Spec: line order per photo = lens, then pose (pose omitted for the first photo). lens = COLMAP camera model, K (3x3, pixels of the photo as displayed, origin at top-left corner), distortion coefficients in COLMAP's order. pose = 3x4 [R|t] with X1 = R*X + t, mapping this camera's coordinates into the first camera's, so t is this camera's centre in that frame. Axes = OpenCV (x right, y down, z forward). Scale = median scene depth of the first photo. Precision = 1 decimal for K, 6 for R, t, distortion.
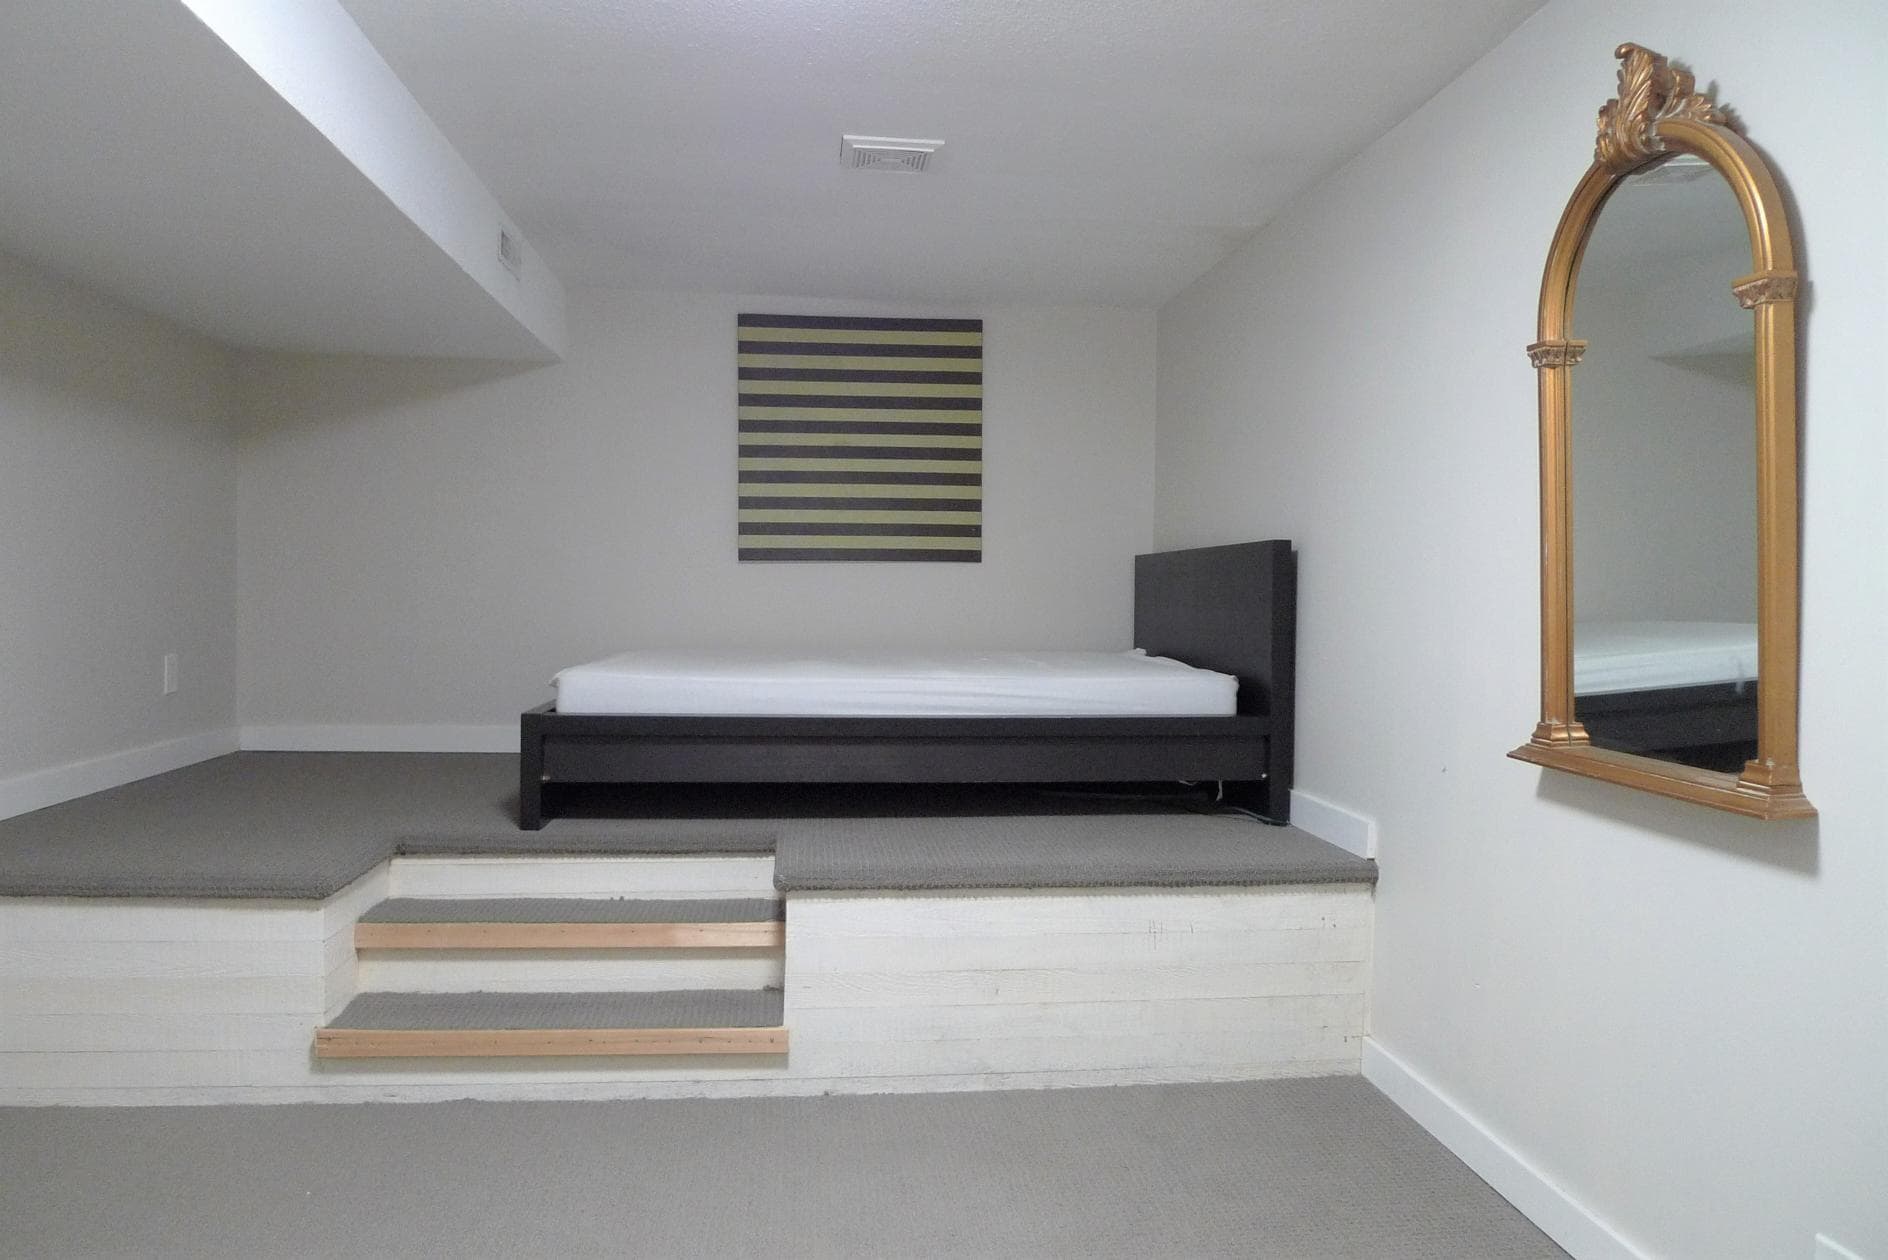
lens RADIAL K [[1299.9, 0, 943.1], [0, 1299.9, 625.0], [0, 0, 1]] dist [-0.034012, -0.004089]
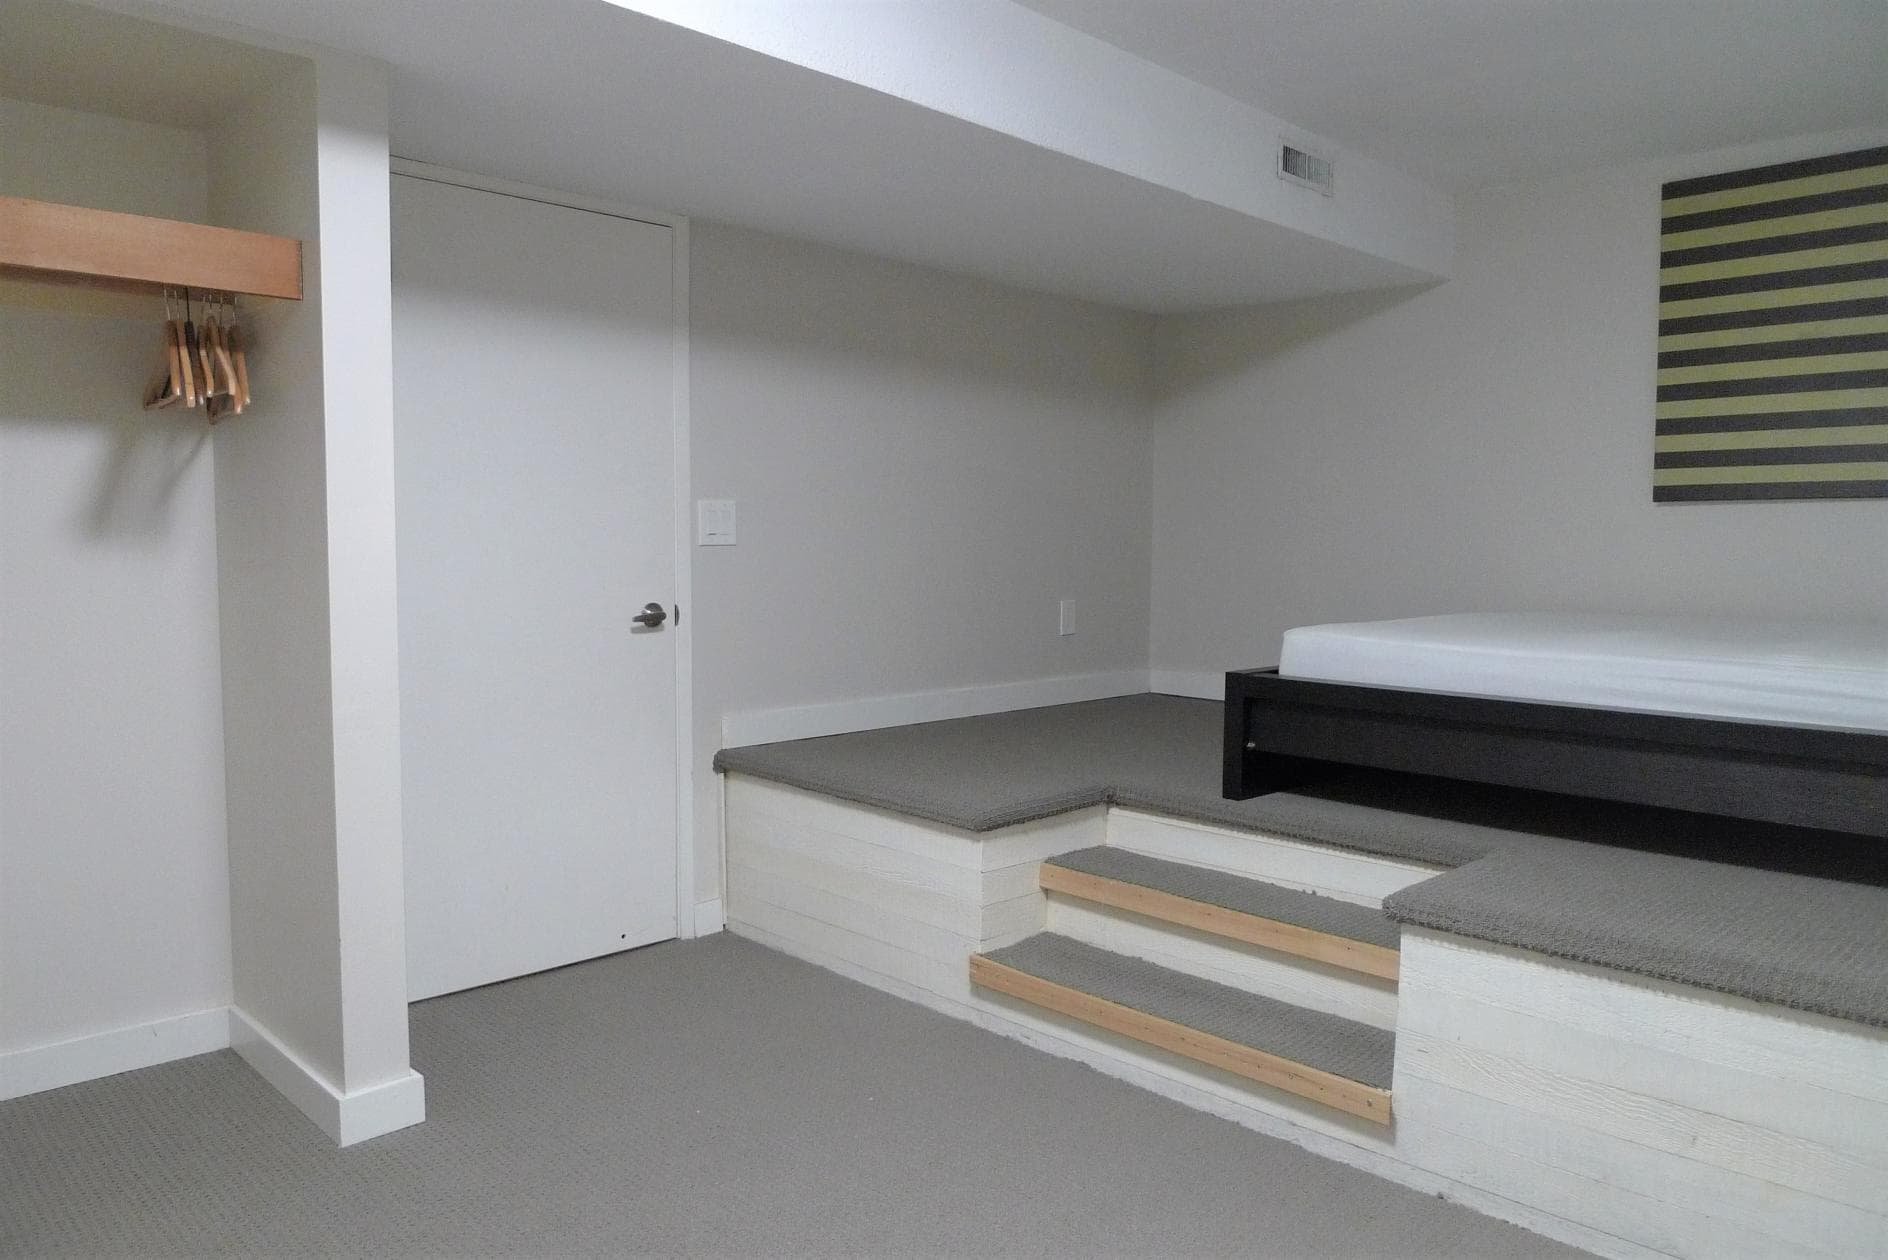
lens RADIAL K [[1299.9, 0, 944.9], [0, 1299.9, 623.5], [0, 0, 1]] dist [-0.034012, -0.004089]
pose [[0.628260, 0.043744, -0.776773, 0.268571], [-0.018738, 0.998979, 0.041103, -0.000293], [0.777778, -0.011268, 0.628439, 0.270512]]
